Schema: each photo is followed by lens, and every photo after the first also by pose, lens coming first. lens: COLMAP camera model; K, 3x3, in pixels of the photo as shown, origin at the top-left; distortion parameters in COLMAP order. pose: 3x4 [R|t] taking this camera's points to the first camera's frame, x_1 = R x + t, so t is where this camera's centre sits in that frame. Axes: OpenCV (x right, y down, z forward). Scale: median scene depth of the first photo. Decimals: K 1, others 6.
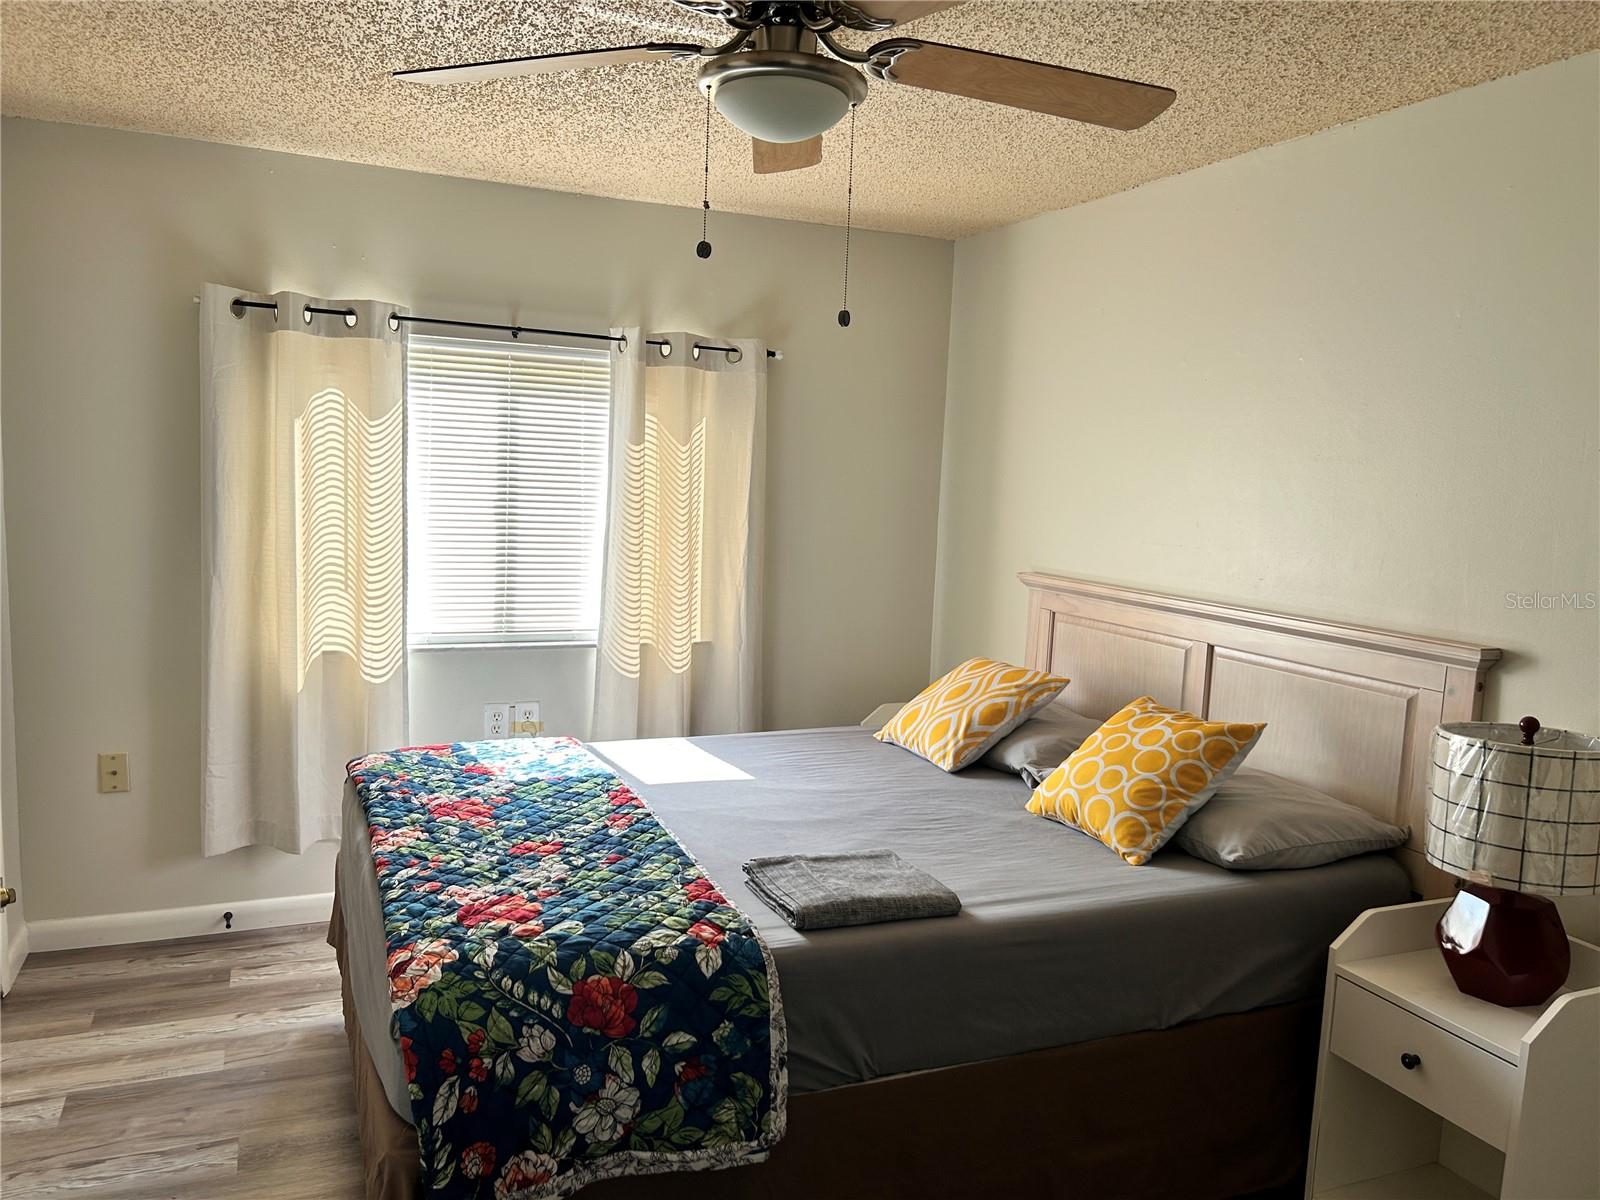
lens RADIAL K [[1211.5, 0, 800.8], [0, 1211.5, 600.1], [0, 0, 1]] dist [0.042195, -0.048259]
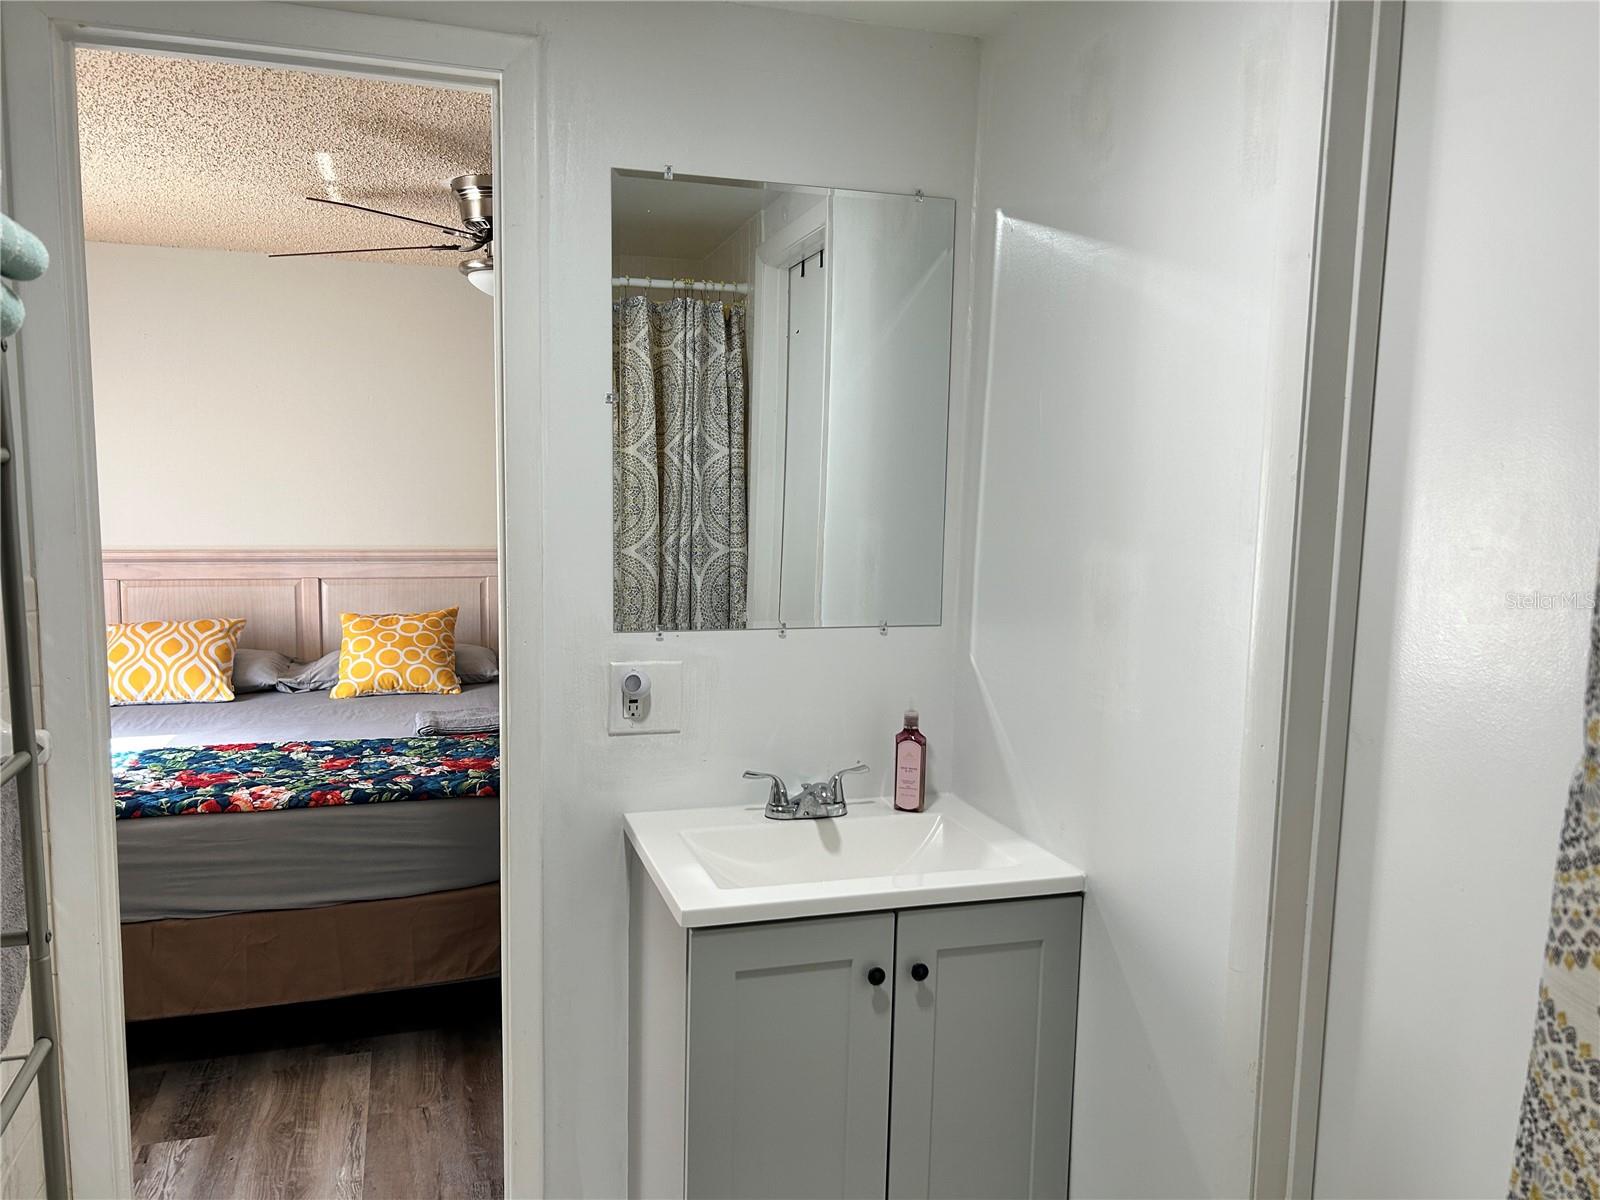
lens RADIAL K [[1211.5, 0, 800.4], [0, 1211.5, 604.8], [0, 0, 1]] dist [0.042195, -0.048259]
pose [[0.114149, -0.144813, 0.982852, -1.038763], [0.098993, 0.986053, 0.133788, -0.071387], [-0.988519, 0.082023, 0.126893, 0.213659]]
